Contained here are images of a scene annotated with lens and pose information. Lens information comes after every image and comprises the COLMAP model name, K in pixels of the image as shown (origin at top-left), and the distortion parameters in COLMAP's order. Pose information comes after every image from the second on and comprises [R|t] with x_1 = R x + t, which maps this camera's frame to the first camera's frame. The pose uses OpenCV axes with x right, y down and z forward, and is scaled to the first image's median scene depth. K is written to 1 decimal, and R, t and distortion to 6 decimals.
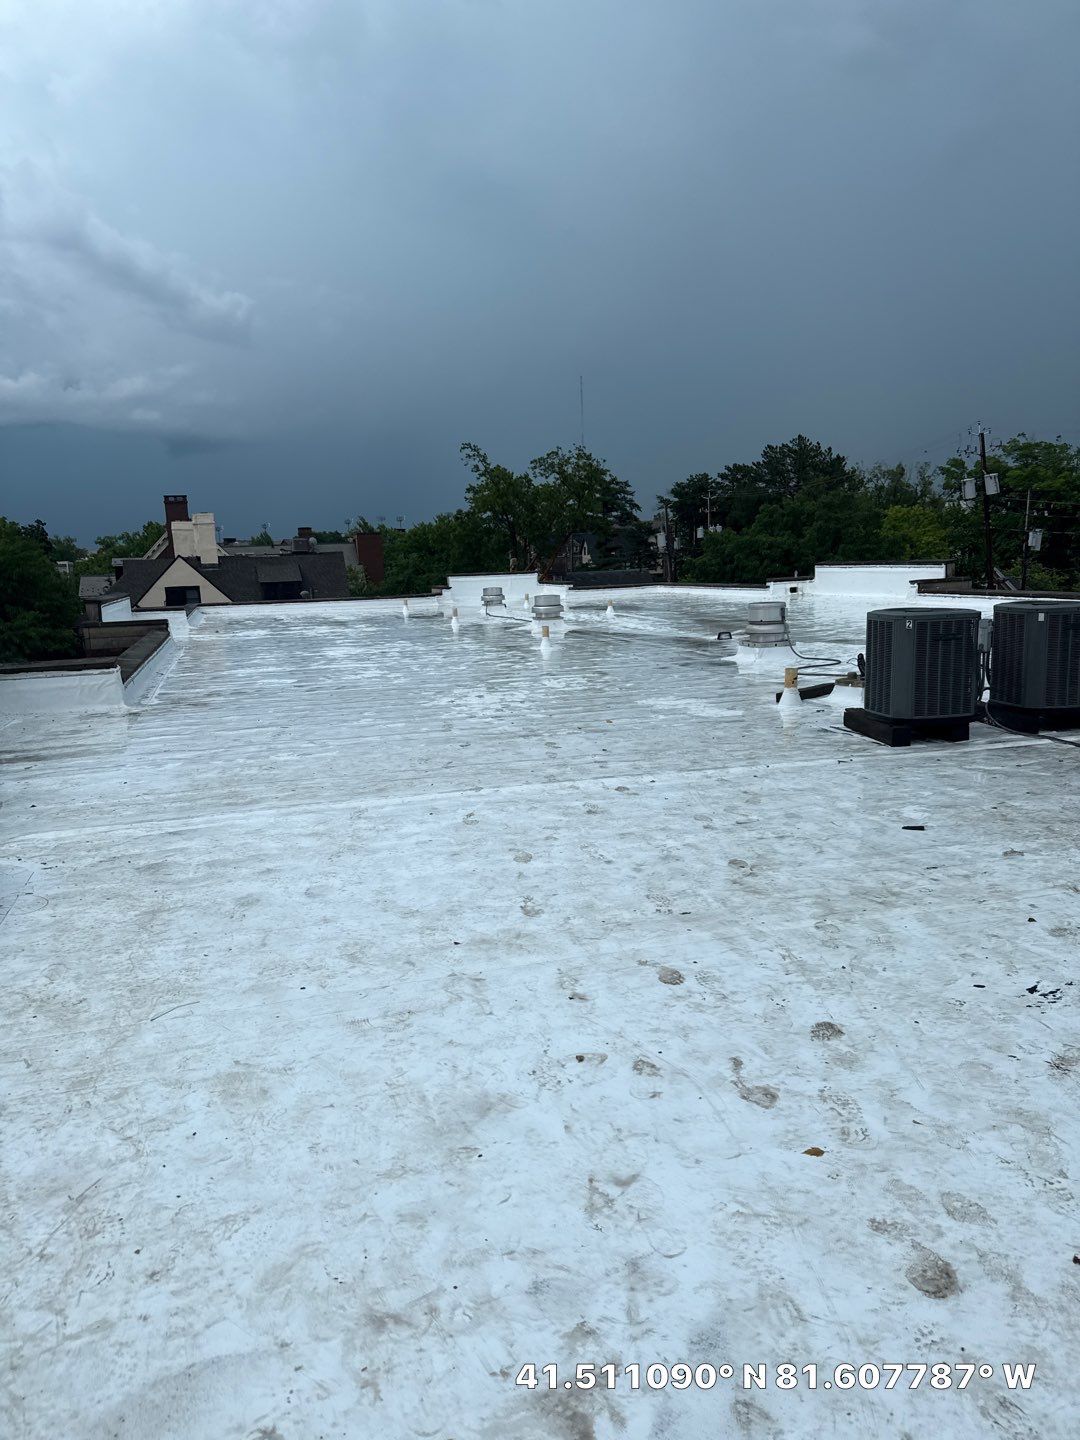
lens RADIAL K [[1001.9, 0, 540.0], [0, 1001.9, 720.0], [0, 0, 1]] dist [0.033737, -0.036373]
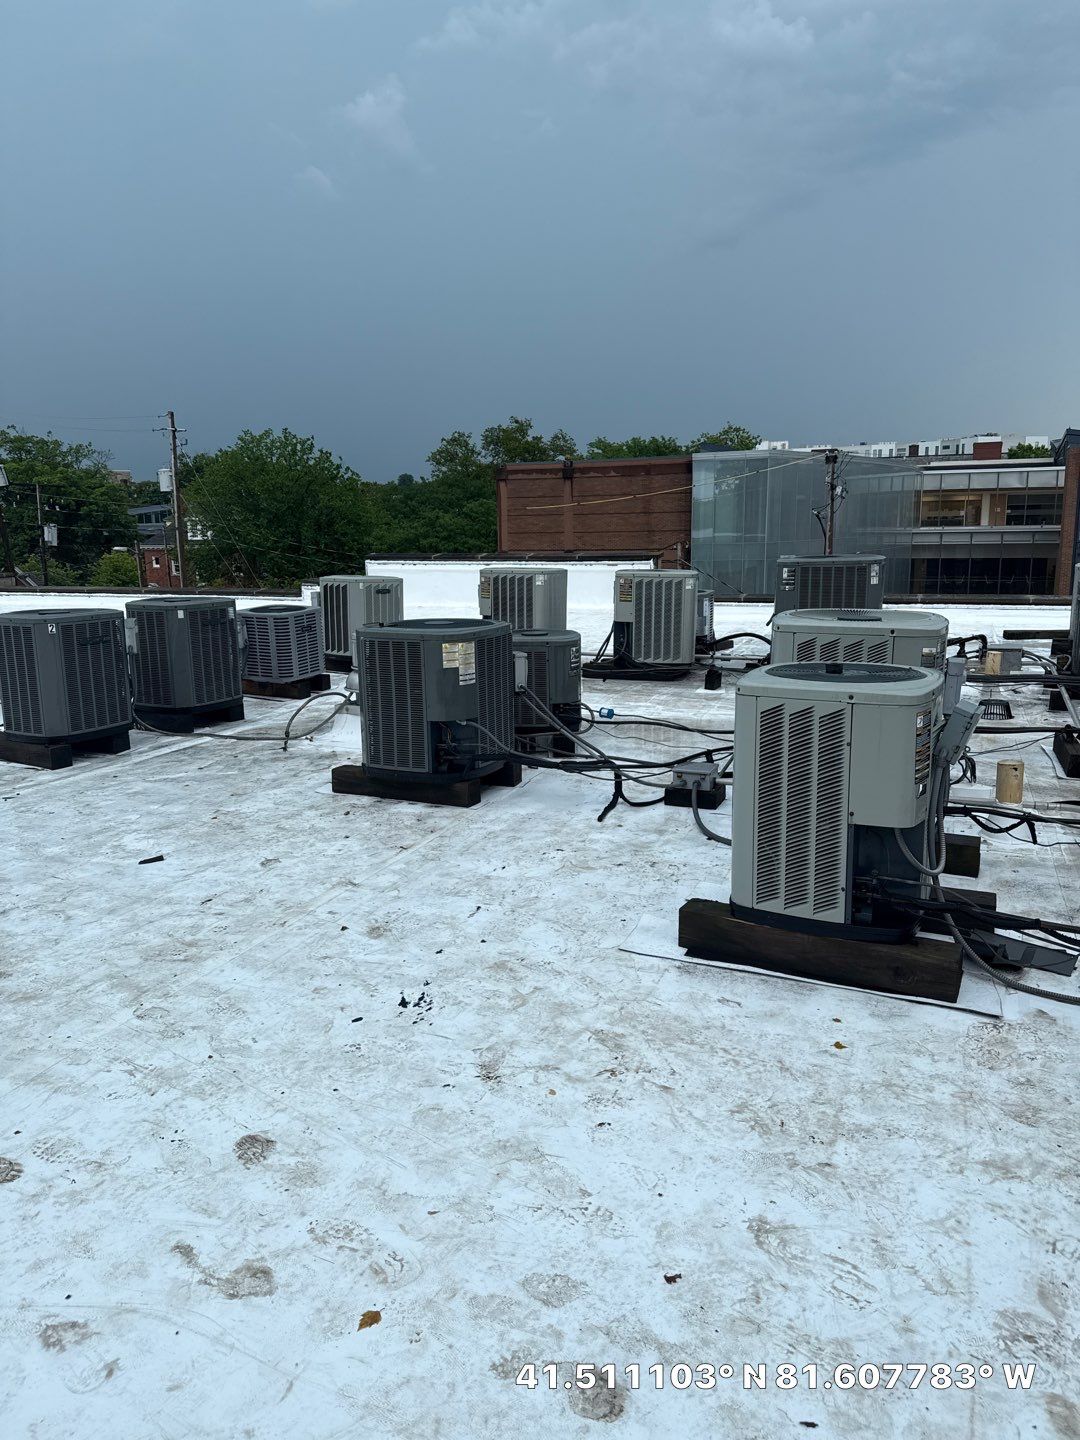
lens RADIAL K [[1001.9, 0, 540.0], [0, 1001.9, 720.0], [0, 0, 1]] dist [0.033737, -0.036373]
pose [[0.615754, -0.127597, 0.777538, -0.114778], [0.123902, 0.990204, 0.064375, -0.037234], [-0.778136, 0.056700, 0.625532, 0.229686]]
